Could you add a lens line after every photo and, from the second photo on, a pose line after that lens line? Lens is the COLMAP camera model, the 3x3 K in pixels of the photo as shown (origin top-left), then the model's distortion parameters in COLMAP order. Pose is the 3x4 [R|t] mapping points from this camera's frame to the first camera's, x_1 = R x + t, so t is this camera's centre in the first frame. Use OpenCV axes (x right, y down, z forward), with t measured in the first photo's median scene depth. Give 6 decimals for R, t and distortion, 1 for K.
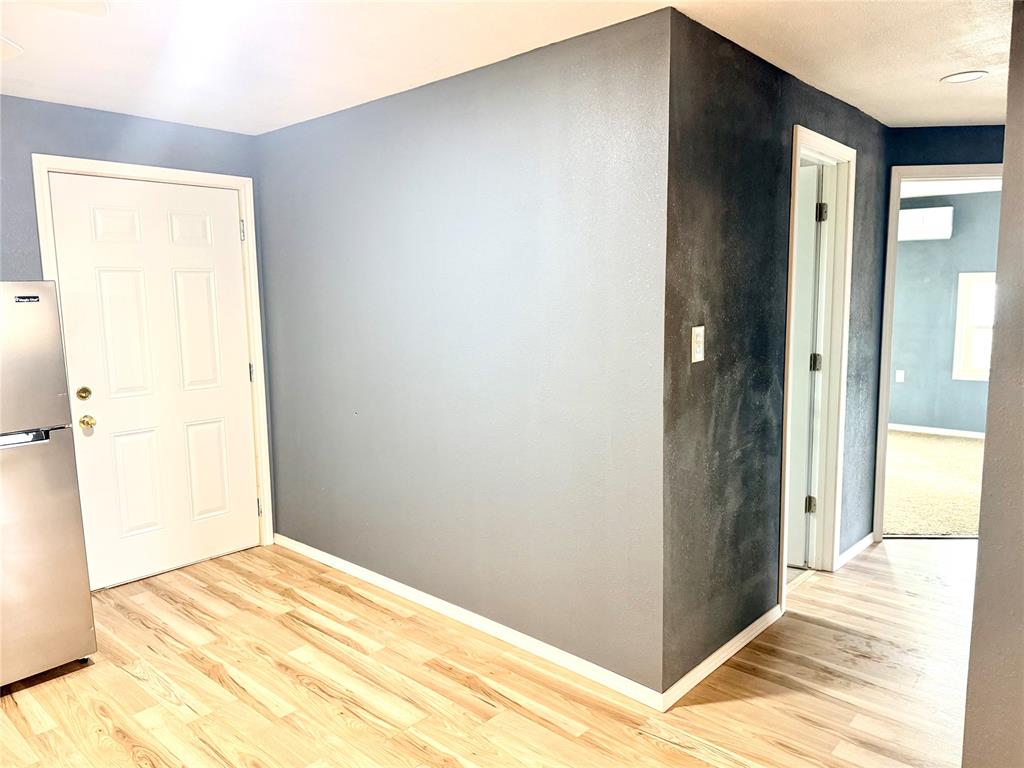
lens RADIAL K [[716.6, 0, 512.0], [0, 716.6, 384.0], [0, 0, 1]] dist [0.044181, -0.053446]
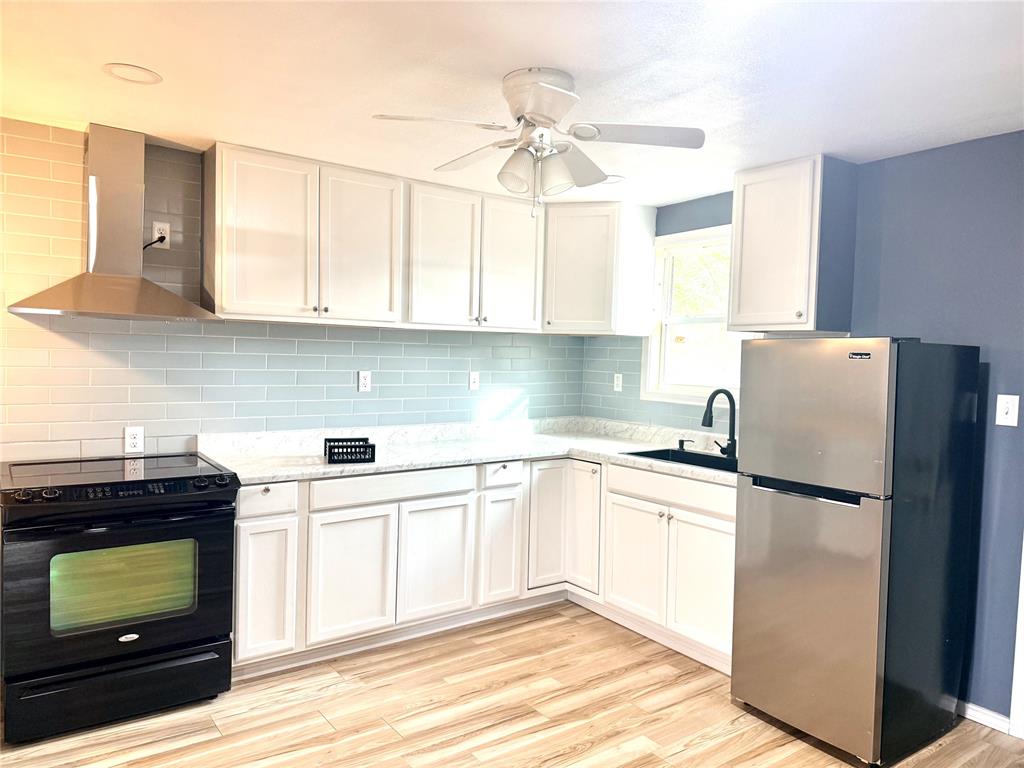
lens RADIAL K [[706.2, 0, 517.2], [0, 706.2, 384.0], [0, 0, 1]] dist [0.106564, -0.173876]
pose [[-0.207798, 0.055967, -0.976569, 0.303980], [-0.148395, 0.985003, 0.088026, -0.082227], [0.966850, 0.163210, -0.196376, 0.644000]]
